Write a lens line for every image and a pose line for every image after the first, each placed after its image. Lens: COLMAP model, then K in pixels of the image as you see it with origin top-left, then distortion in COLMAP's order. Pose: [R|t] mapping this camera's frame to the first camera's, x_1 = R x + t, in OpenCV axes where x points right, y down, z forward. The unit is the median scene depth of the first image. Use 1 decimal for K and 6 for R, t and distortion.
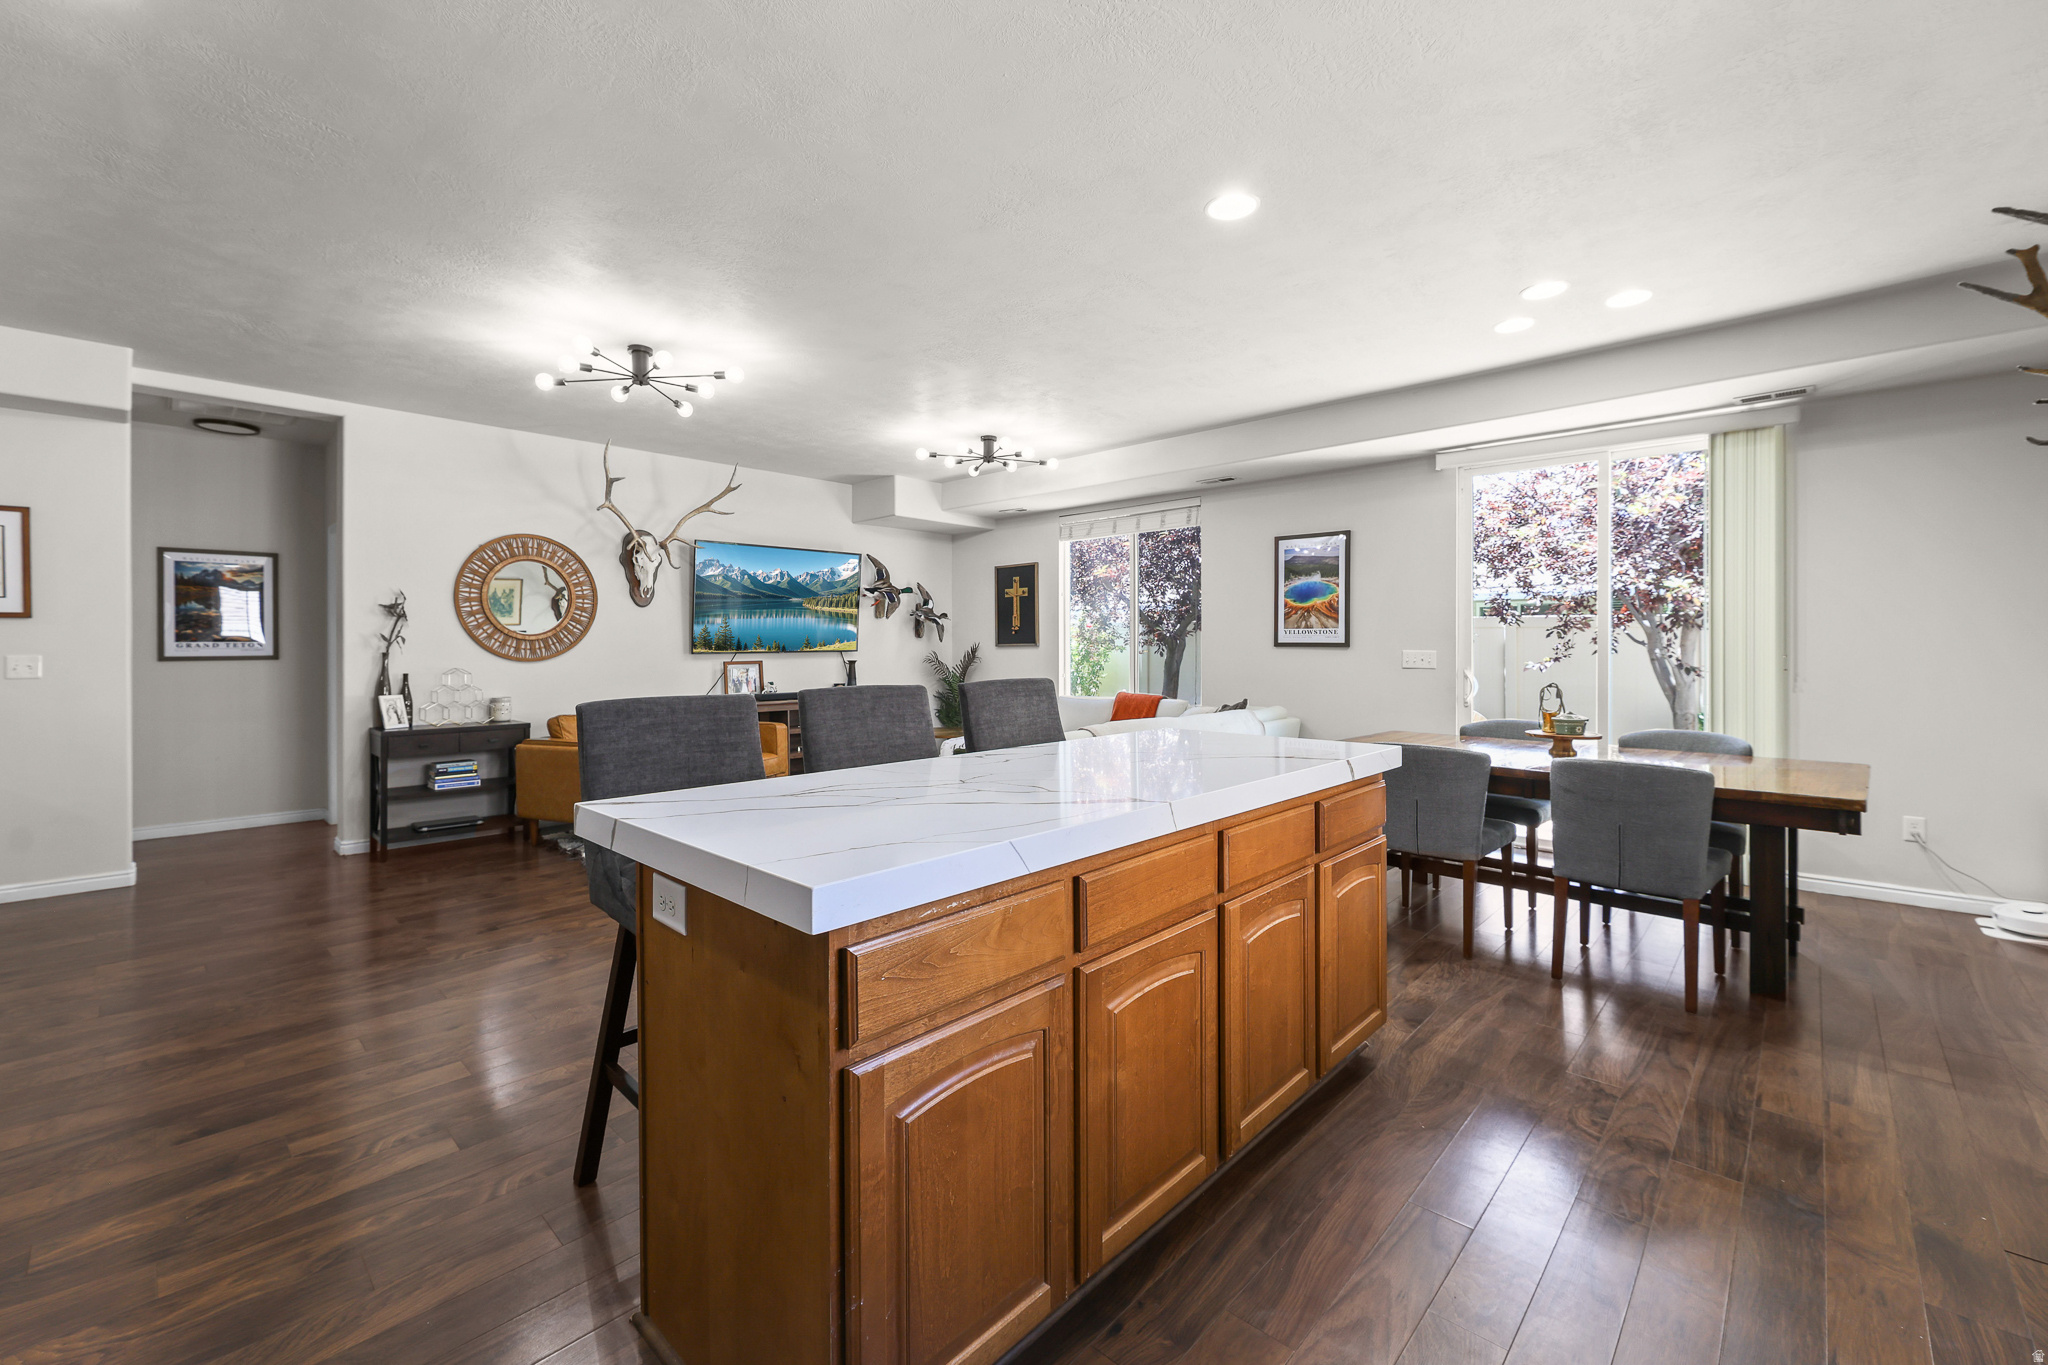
lens RADIAL K [[849.9, 0, 1042.6], [0, 849.9, 643.7], [0, 0, 1]] dist [0.004548, -0.003930]
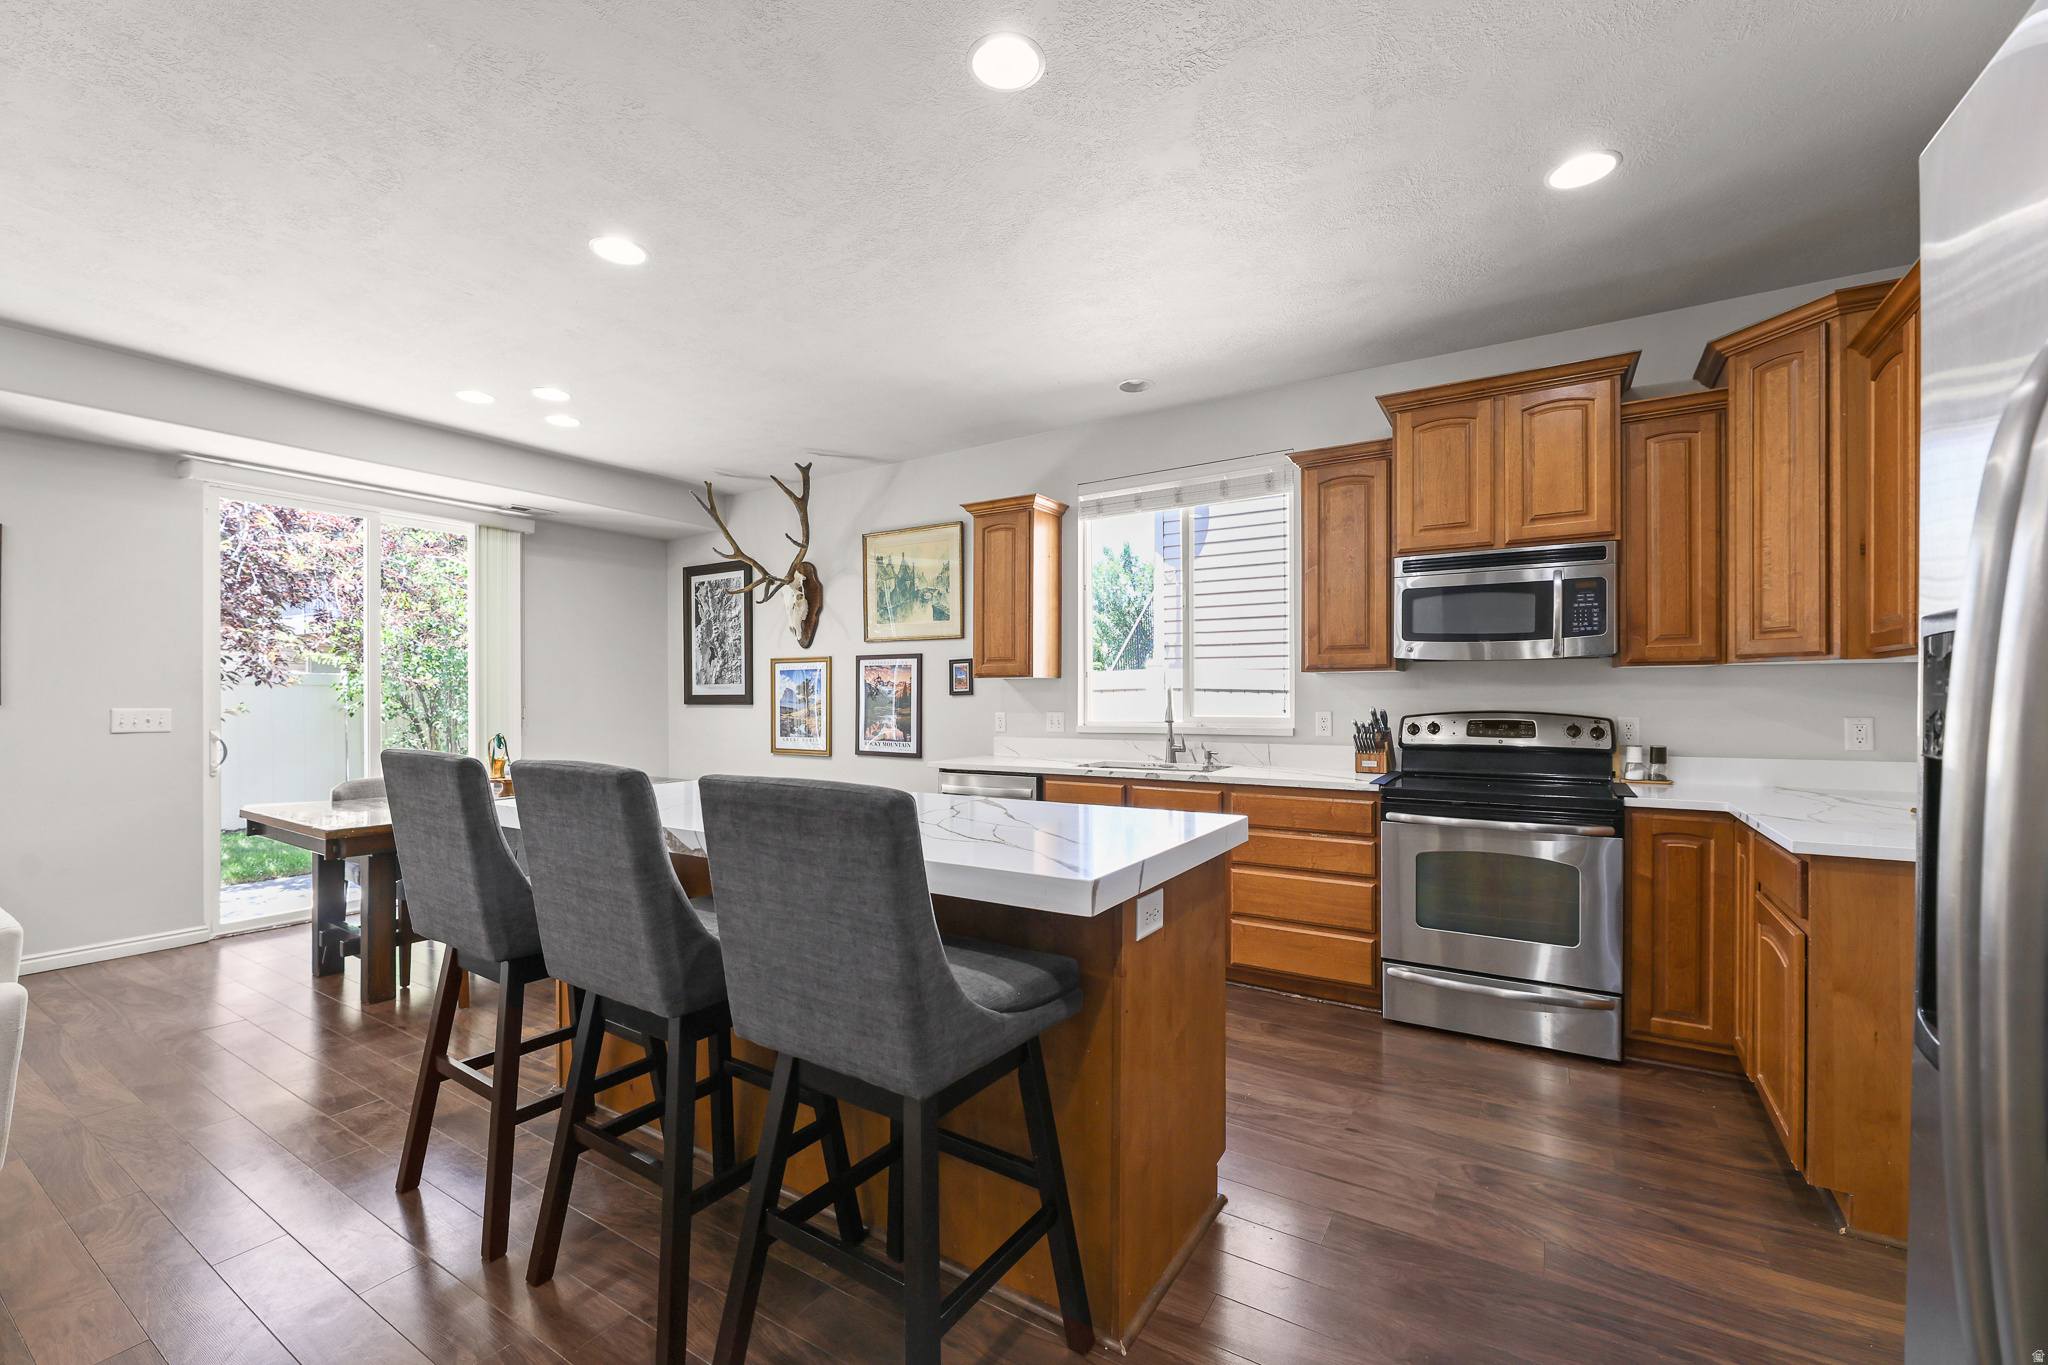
lens RADIAL K [[849.9, 0, 1007.3], [0, 849.9, 693.6], [0, 0, 1]] dist [0.004548, -0.003930]
pose [[-0.159716, 0.005723, 0.987146, -0.409053], [0.003359, 0.999981, -0.005254, 0.000682], [-0.987157, 0.002476, -0.159732, 0.360076]]
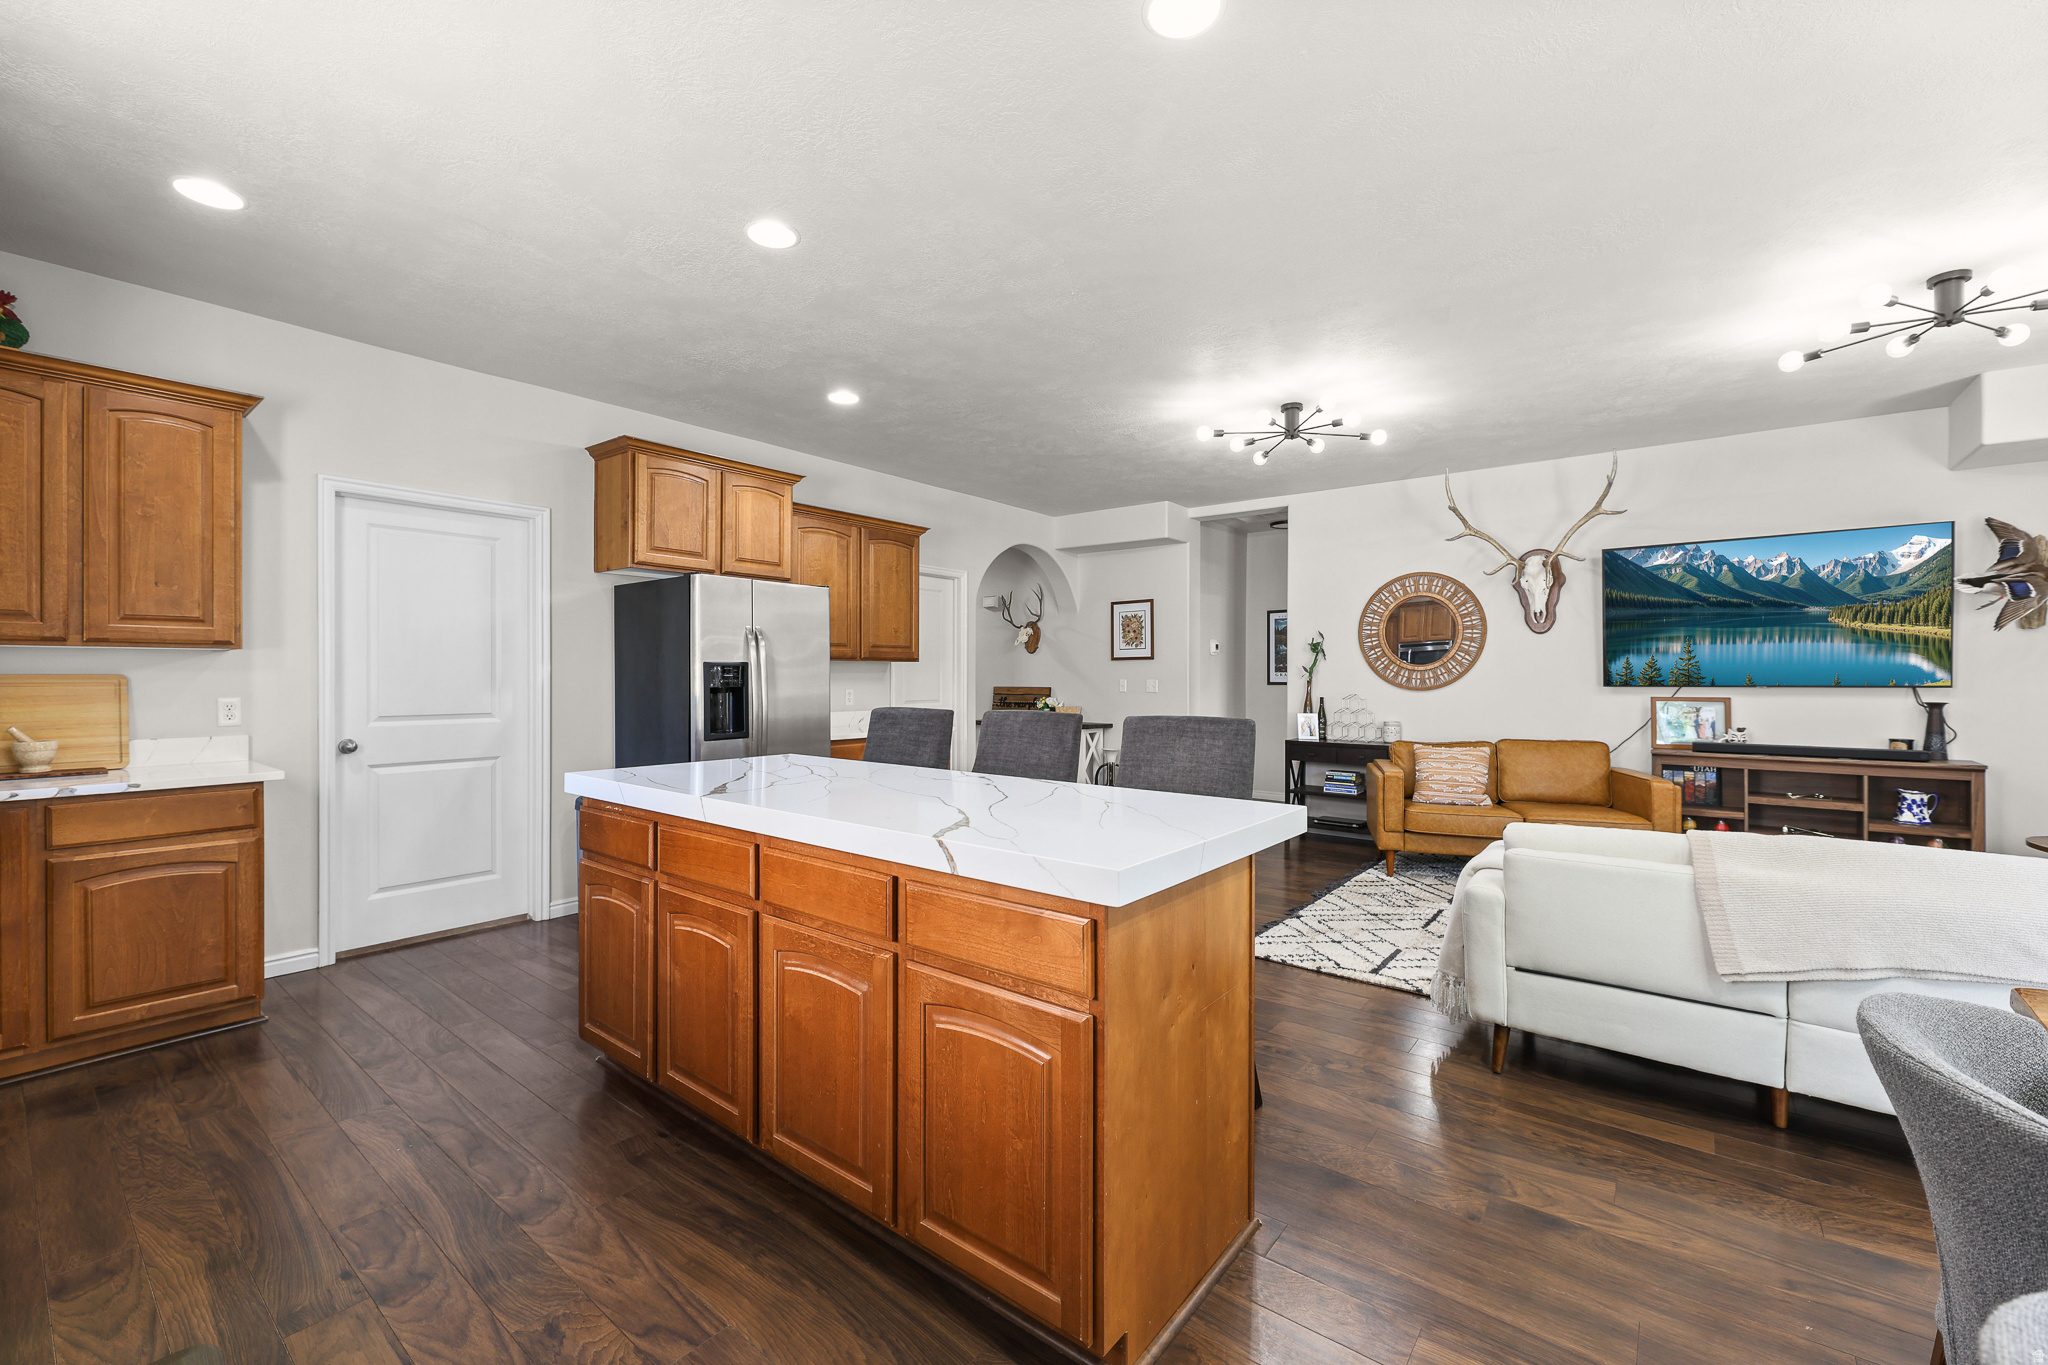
lens RADIAL K [[849.9, 0, 1007.8], [0, 849.9, 661.2], [0, 0, 1]] dist [0.004548, -0.003930]
pose [[0.064414, -0.012321, -0.997847, 0.441685], [-0.000147, 0.999924, -0.012356, -0.002638], [0.997923, 0.000943, 0.064408, 0.410668]]
